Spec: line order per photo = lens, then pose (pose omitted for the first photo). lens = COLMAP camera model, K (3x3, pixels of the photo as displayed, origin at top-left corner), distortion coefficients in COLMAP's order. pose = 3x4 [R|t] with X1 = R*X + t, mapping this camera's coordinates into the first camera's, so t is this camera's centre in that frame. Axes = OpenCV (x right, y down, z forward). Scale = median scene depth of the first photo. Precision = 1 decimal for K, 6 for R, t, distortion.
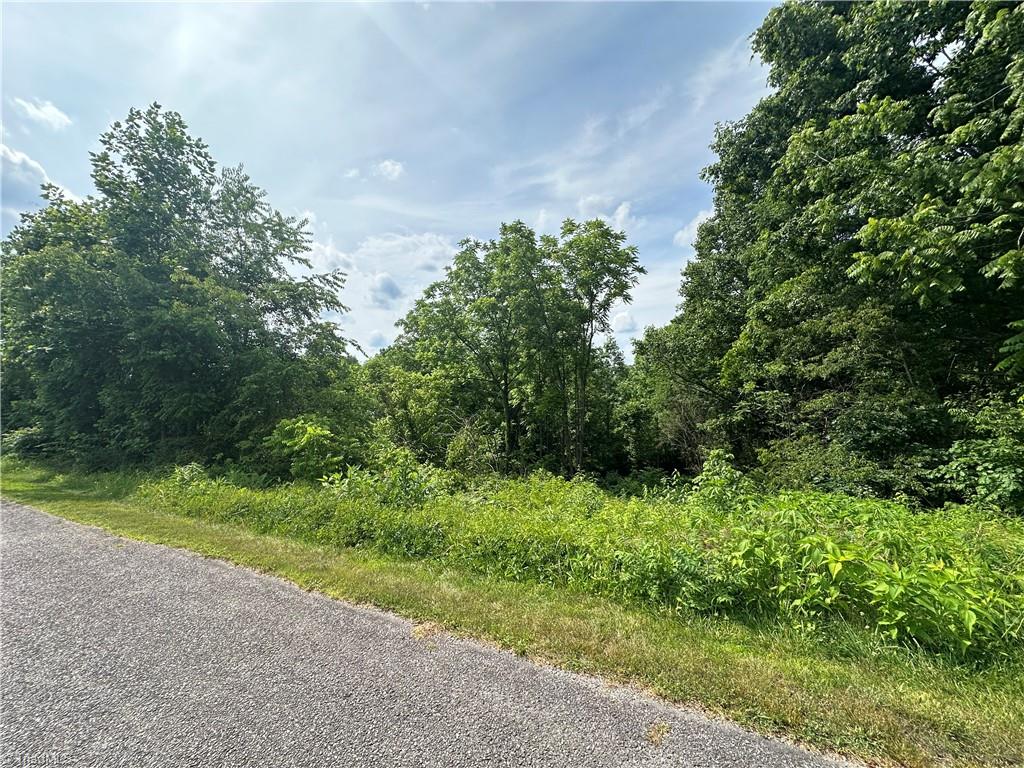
lens RADIAL K [[409.7, 0, 522.0], [0, 409.7, 372.8], [0, 0, 1]] dist [0.005270, 0.000343]
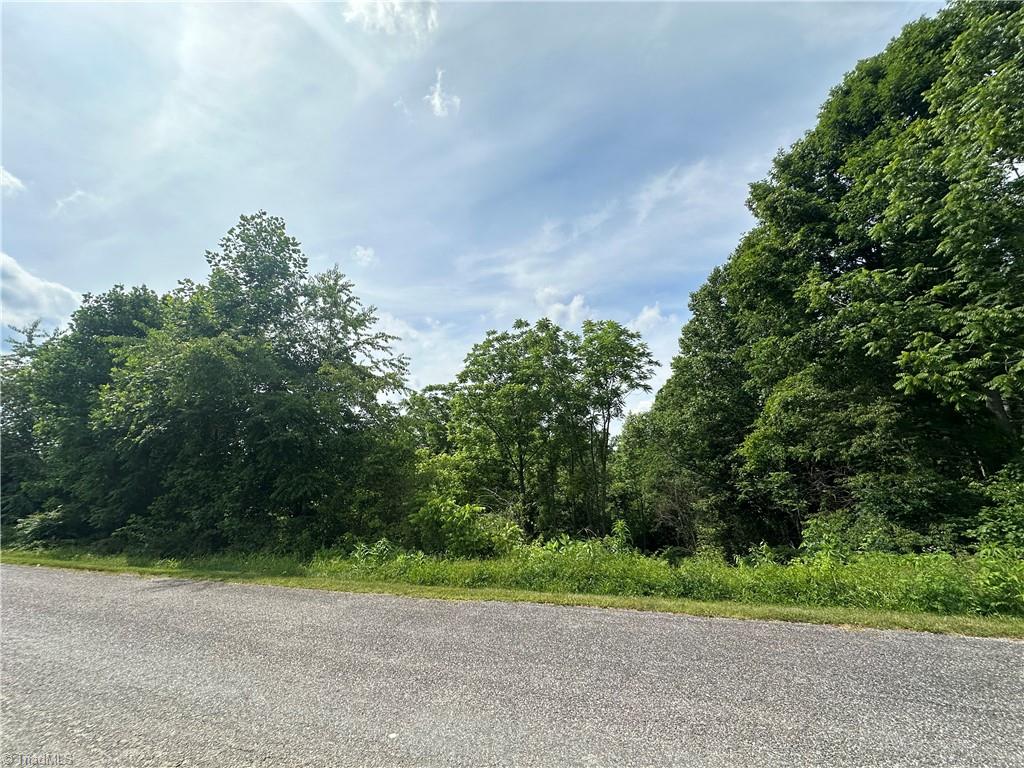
lens RADIAL K [[410.1, 0, 518.6], [0, 410.1, 378.4], [0, 0, 1]] dist [0.017236, 0.000112]
pose [[0.994608, 0.029708, 0.099357, -0.162438], [-0.011352, 0.983521, -0.180437, 0.001878], [-0.103080, 0.178336, 0.978555, -0.072021]]
